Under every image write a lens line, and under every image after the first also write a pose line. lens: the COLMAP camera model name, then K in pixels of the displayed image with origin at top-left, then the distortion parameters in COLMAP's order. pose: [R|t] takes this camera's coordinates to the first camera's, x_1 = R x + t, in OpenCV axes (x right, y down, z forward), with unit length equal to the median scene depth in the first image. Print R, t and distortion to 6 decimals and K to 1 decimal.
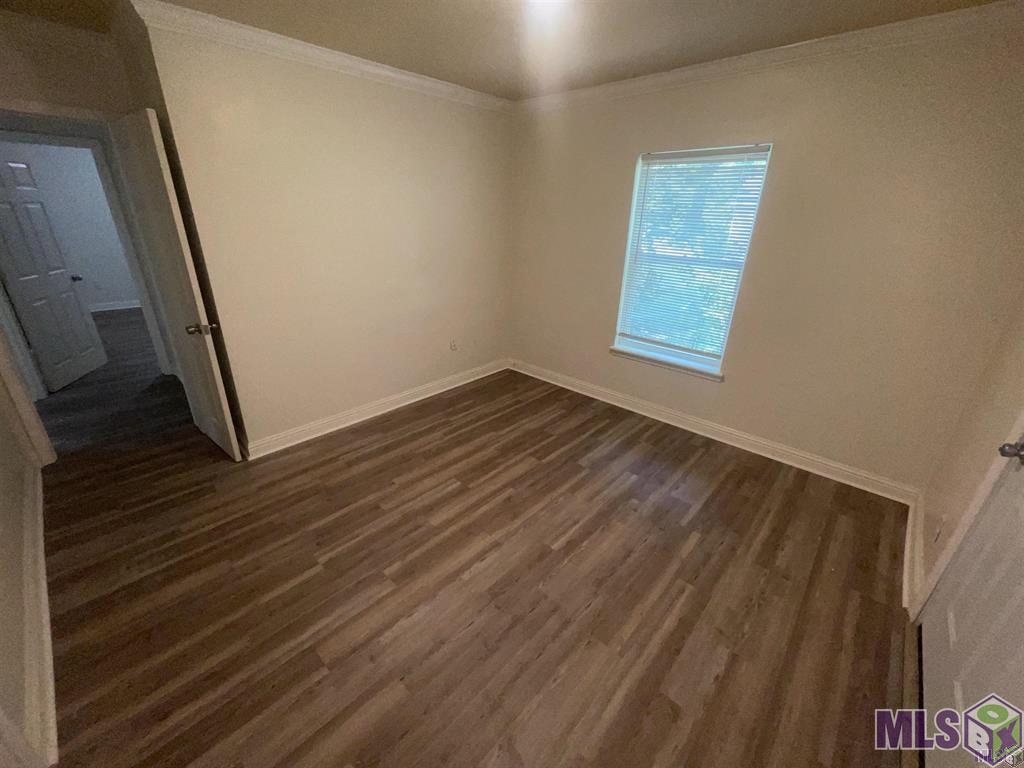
lens RADIAL K [[415.3, 0, 504.7], [0, 415.3, 382.3], [0, 0, 1]] dist [0.001076, -0.004766]
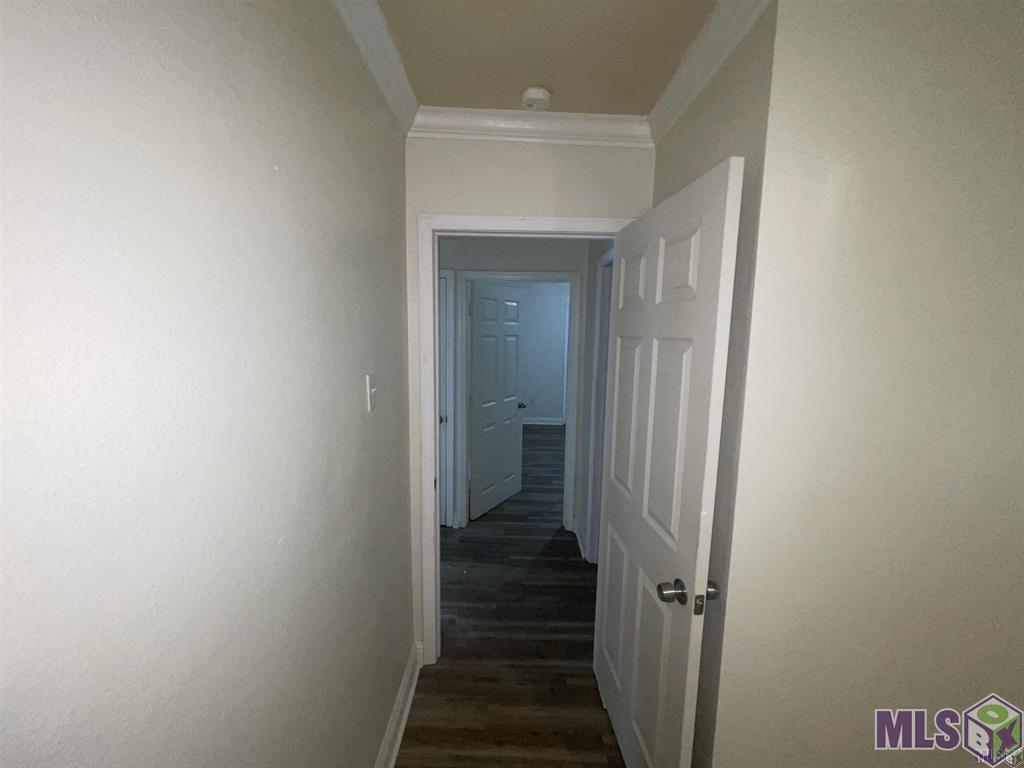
lens RADIAL K [[415.3, 0, 504.7], [0, 415.3, 382.3], [0, 0, 1]] dist [0.001076, -0.004766]
pose [[0.672751, 0.080107, -0.735520, -0.384241], [-0.285128, 0.945406, -0.157829, -0.156851], [0.682721, 0.315897, 0.658863, 0.340432]]
